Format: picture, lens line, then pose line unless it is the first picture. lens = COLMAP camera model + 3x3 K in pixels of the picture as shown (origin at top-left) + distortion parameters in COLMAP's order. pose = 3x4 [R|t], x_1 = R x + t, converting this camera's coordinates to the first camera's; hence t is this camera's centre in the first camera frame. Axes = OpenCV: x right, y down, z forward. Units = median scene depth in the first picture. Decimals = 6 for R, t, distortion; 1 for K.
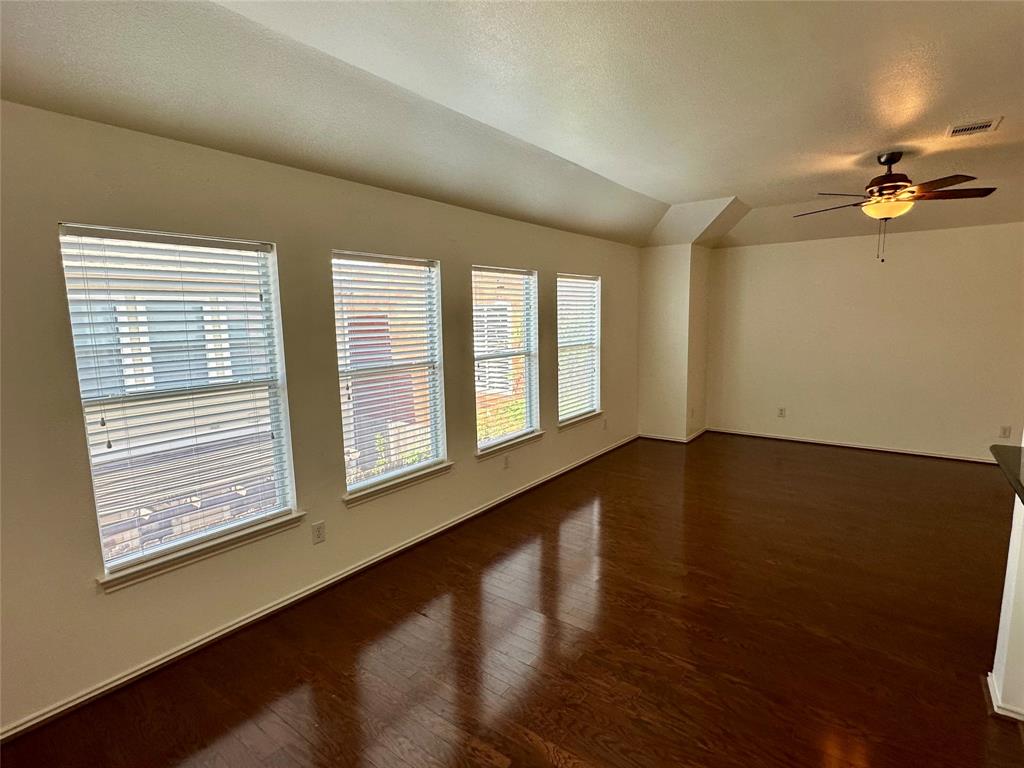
lens RADIAL K [[524.8, 0, 515.3], [0, 524.8, 387.0], [0, 0, 1]] dist [-0.003093, -0.000713]
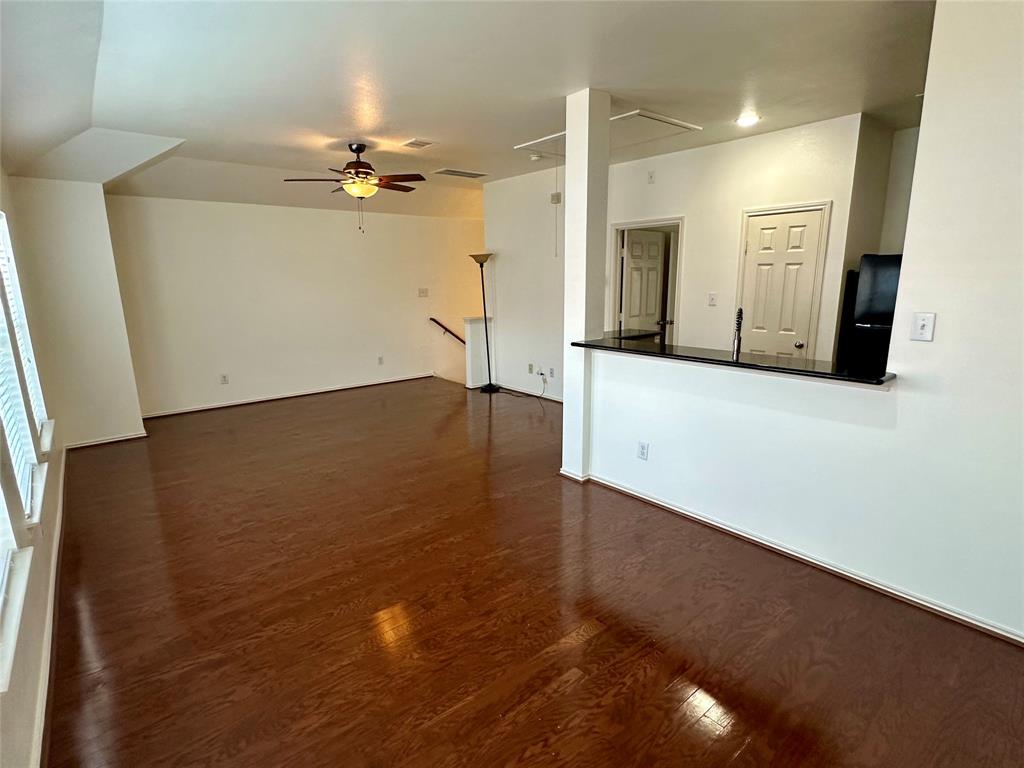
lens RADIAL K [[524.8, 0, 510.0], [0, 524.8, 382.7], [0, 0, 1]] dist [-0.003093, -0.000713]
pose [[0.238440, -0.184930, 0.953387, -0.493751], [0.140392, 0.977954, 0.154583, -0.034838], [-0.960956, 0.096989, 0.259146, 0.390761]]
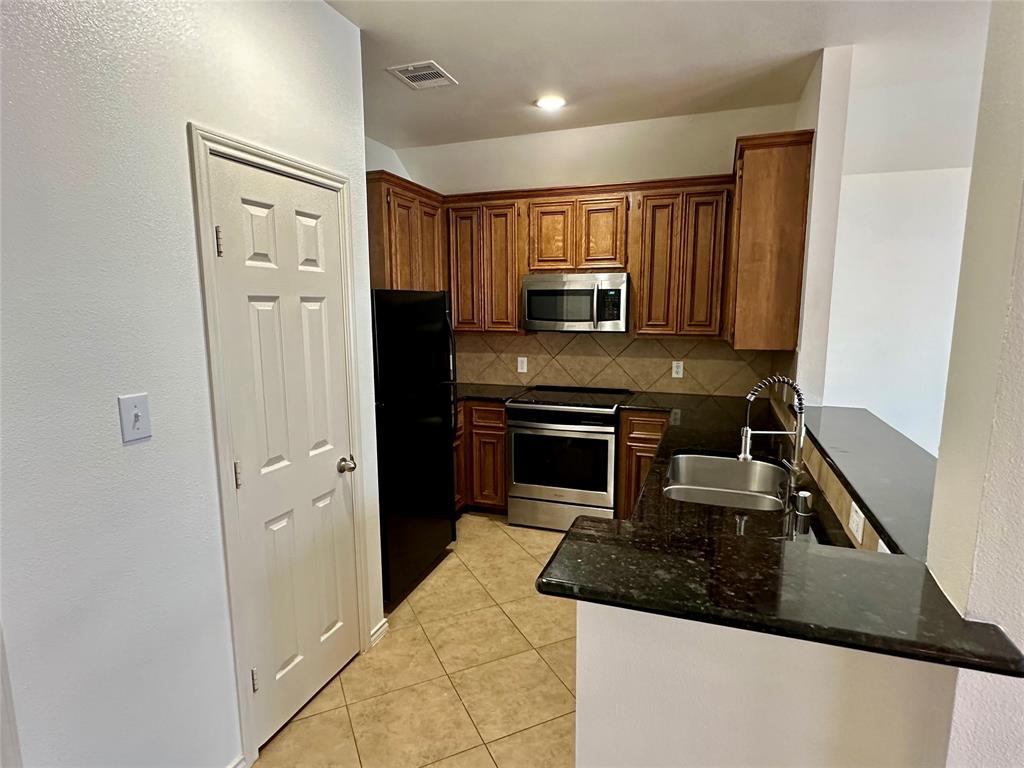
lens RADIAL K [[547.2, 0, 513.3], [0, 547.2, 389.9], [0, 0, 1]] dist [-0.002674, -0.000537]
pose [[-0.955265, 0.068572, -0.287691, 0.713227], [-0.015697, 0.959623, 0.280850, -0.089639], [0.295334, 0.272802, -0.915618, 0.623674]]
